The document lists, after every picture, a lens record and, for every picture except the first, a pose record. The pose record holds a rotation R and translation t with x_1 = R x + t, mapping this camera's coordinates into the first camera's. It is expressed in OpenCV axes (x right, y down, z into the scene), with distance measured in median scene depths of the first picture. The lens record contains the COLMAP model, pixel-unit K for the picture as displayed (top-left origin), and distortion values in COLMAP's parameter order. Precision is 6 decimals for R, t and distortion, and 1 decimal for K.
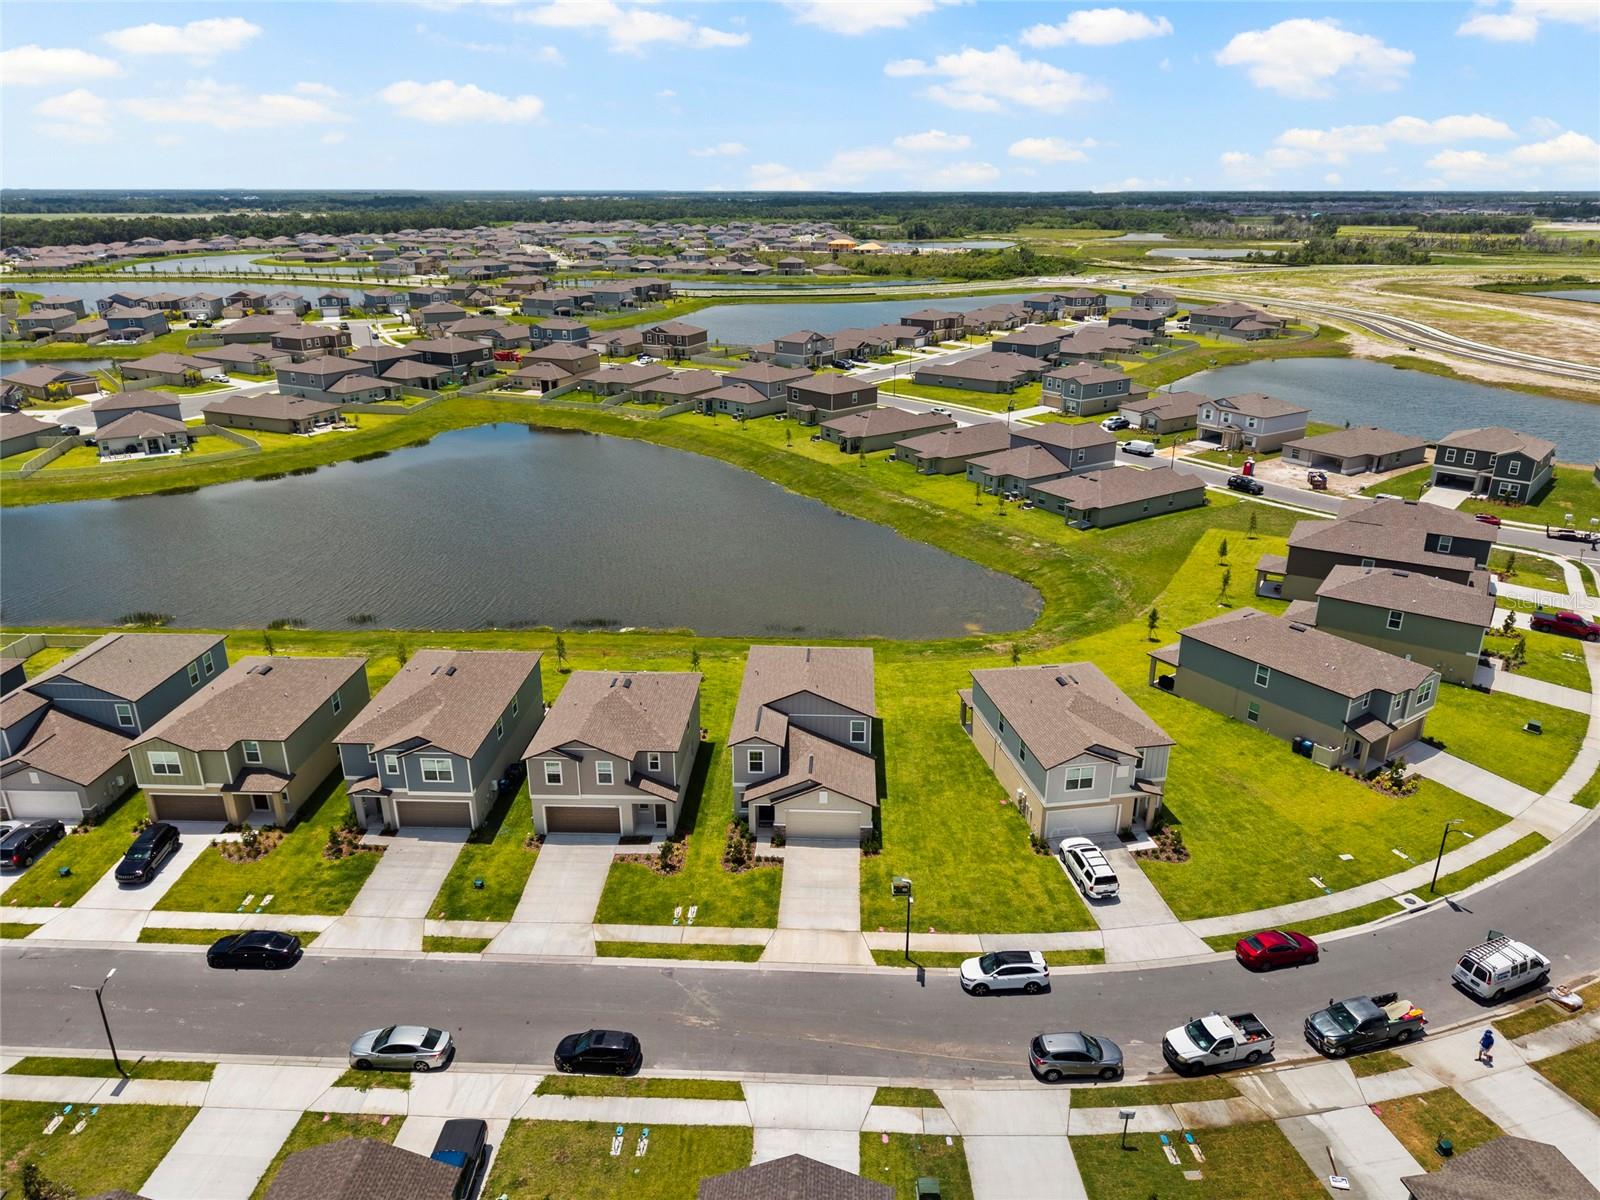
lens RADIAL K [[1063.4, 0, 806.3], [0, 1063.4, 596.8], [0, 0, 1]] dist [0.059234, -0.070596]
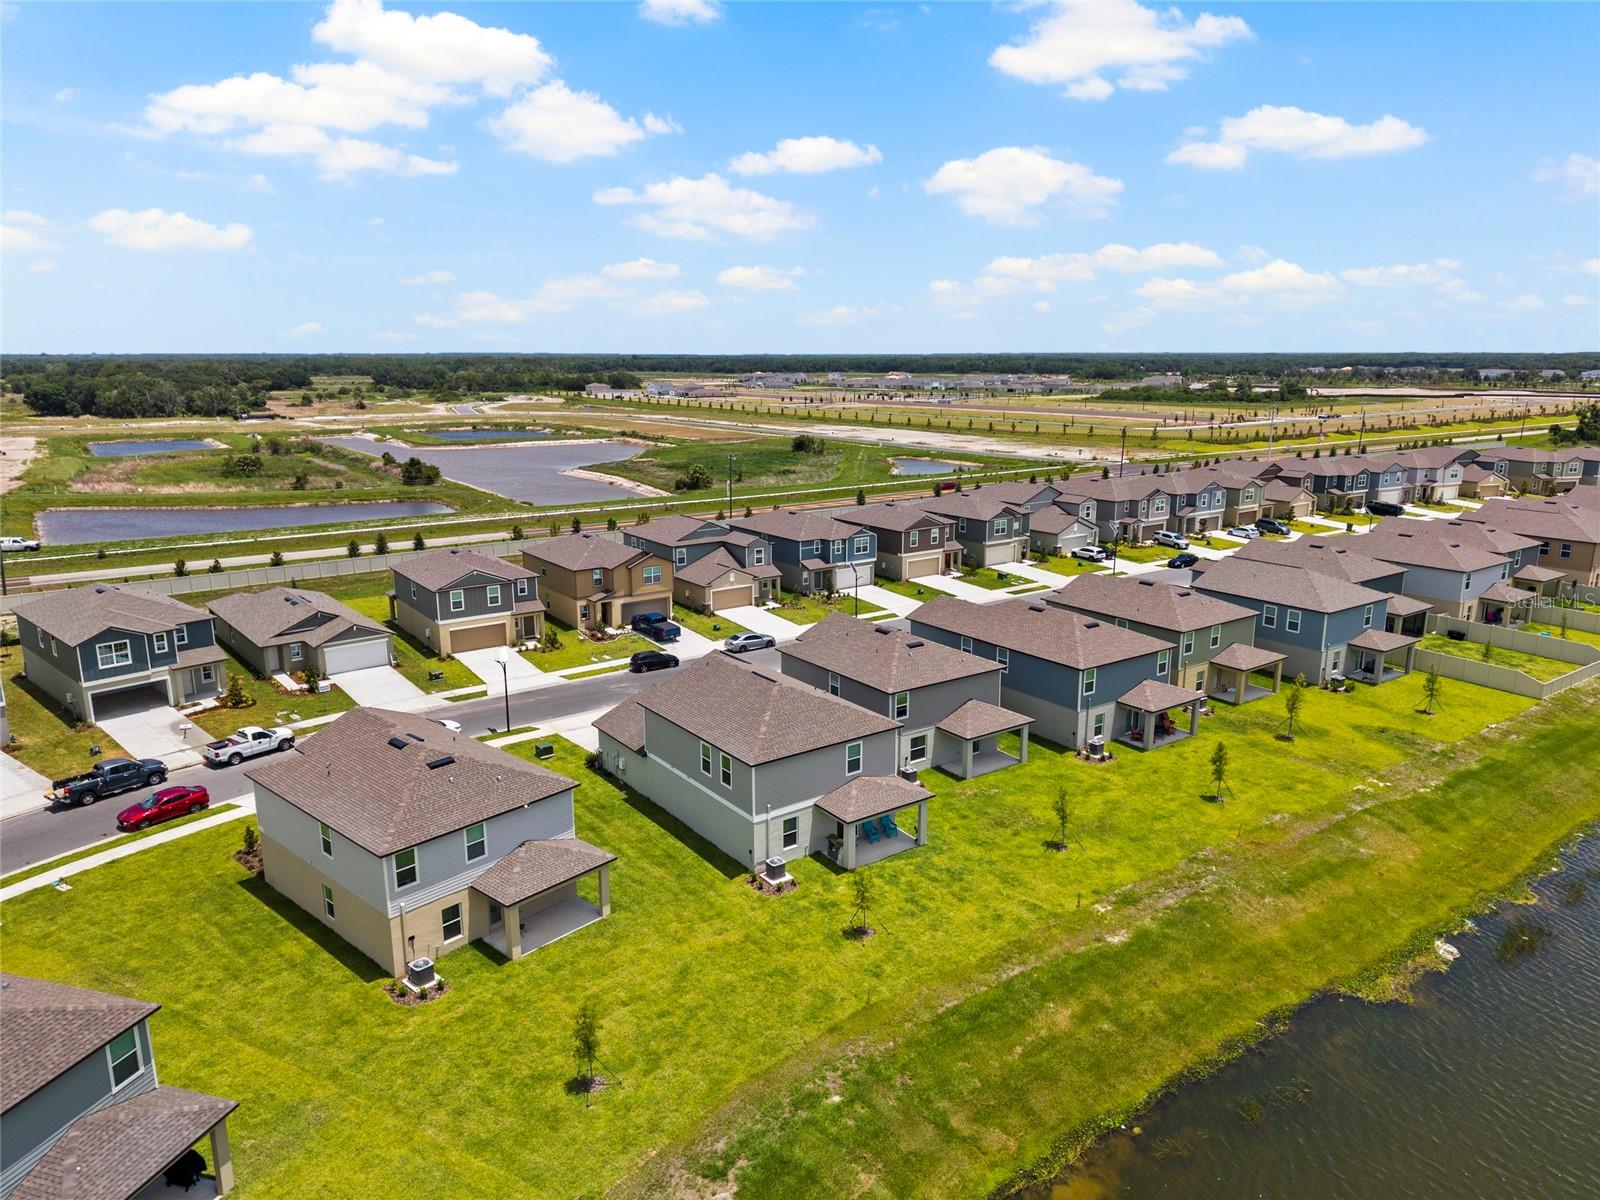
lens RADIAL K [[1063.4, 0, 806.3], [0, 1063.4, 596.8], [0, 0, 1]] dist [0.059234, -0.070596]
pose [[-0.783520, 0.136490, -0.606190, 0.494546], [-0.223288, 0.848563, 0.479670, -0.416816], [0.579861, 0.511186, -0.634389, 1.704984]]
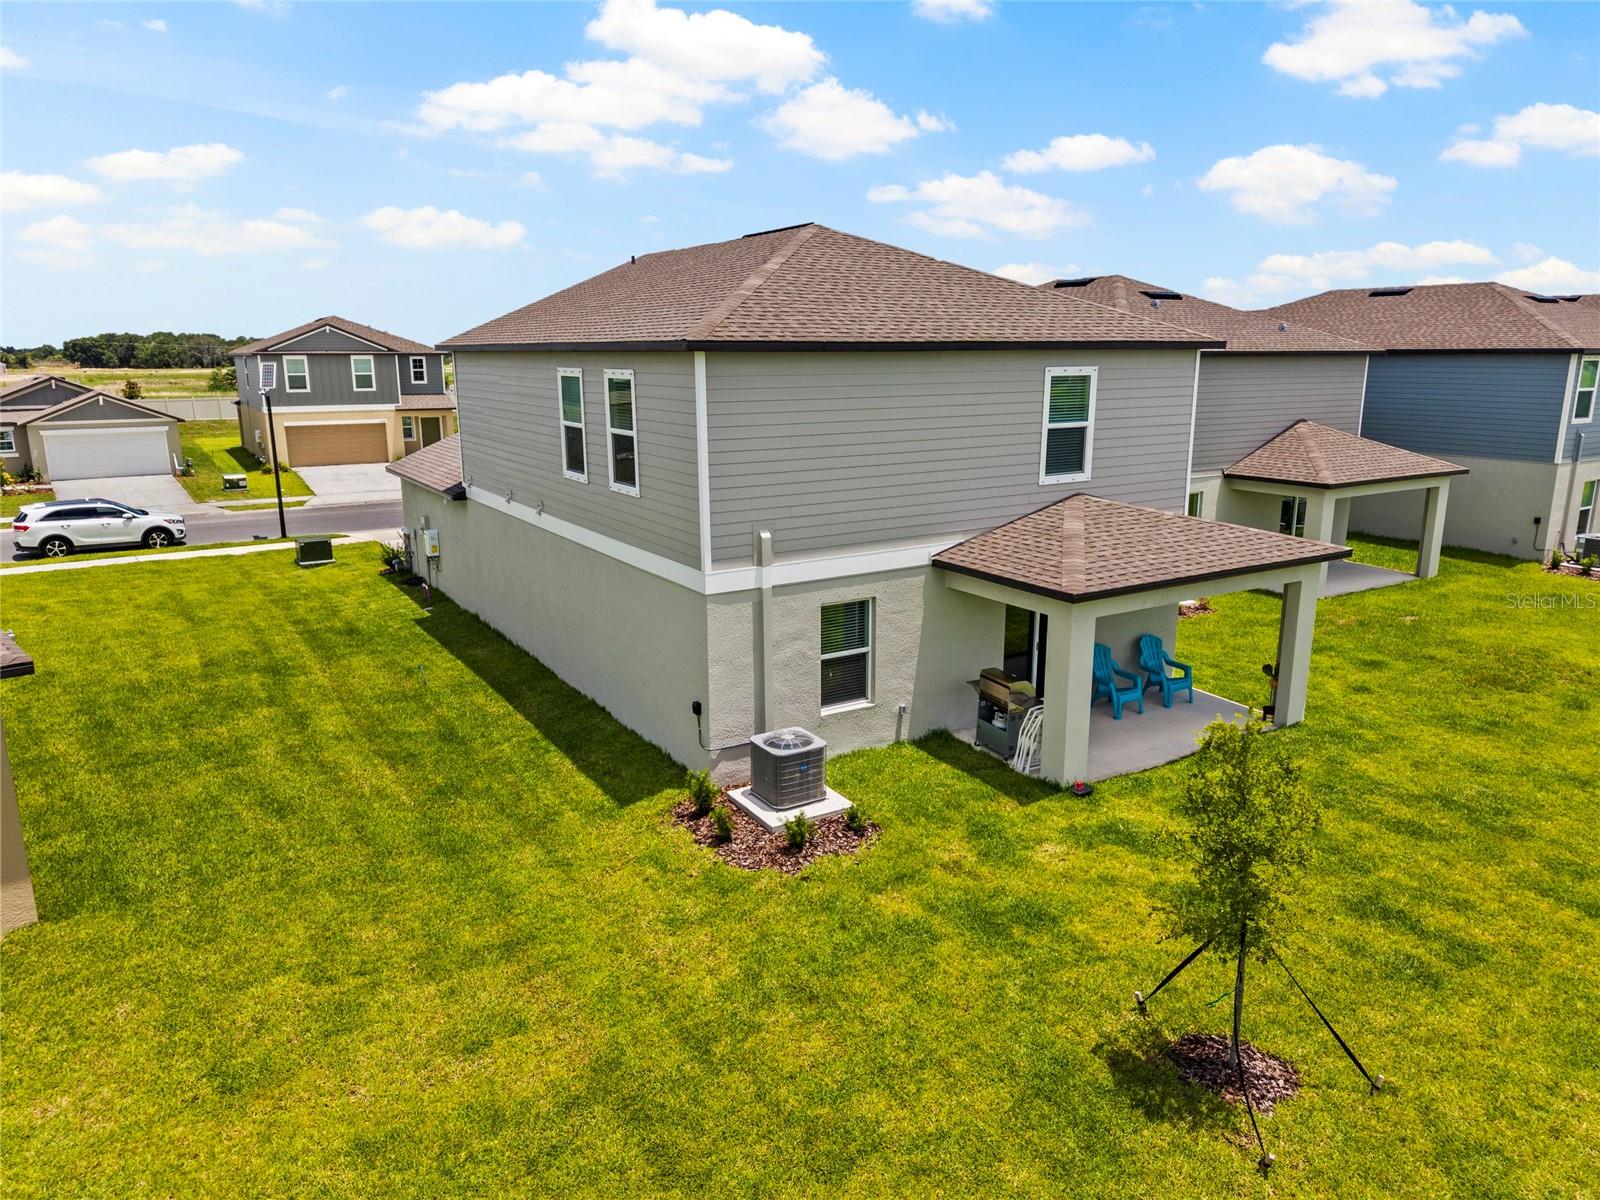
lens RADIAL K [[1069.2, 0, 804.7], [0, 1069.2, 600.1], [0, 0, 1]] dist [0.016317, -0.009500]
pose [[-0.824260, 0.127230, -0.551732, 0.170987], [-0.202060, 0.844171, 0.496535, 0.002908], [0.528930, 0.520757, -0.670108, 1.419344]]
